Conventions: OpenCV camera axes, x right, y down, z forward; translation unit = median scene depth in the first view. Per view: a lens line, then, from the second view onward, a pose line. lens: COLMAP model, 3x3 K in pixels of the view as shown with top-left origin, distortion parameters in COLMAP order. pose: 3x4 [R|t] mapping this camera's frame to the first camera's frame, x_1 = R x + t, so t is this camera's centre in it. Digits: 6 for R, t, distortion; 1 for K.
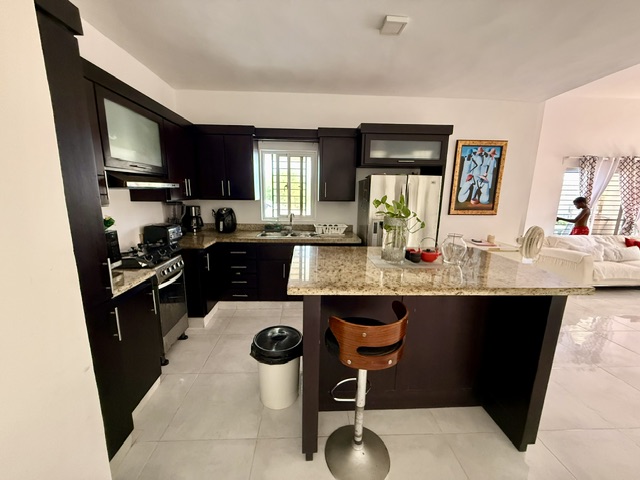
lens RADIAL K [[253.7, 0, 315.5], [0, 253.7, 237.1], [0, 0, 1]] dist [0.001100, 0.000339]
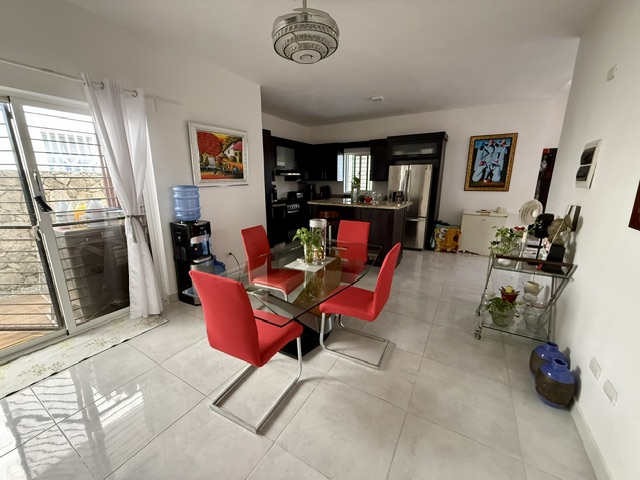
lens RADIAL K [[253.7, 0, 322.5], [0, 253.7, 237.6], [0, 0, 1]] dist [0.001100, 0.000339]
pose [[0.840655, 0.106204, -0.531055, 0.663124], [-0.082260, 0.994246, 0.068619, 0.142777], [0.535287, -0.014000, 0.844554, -0.625236]]
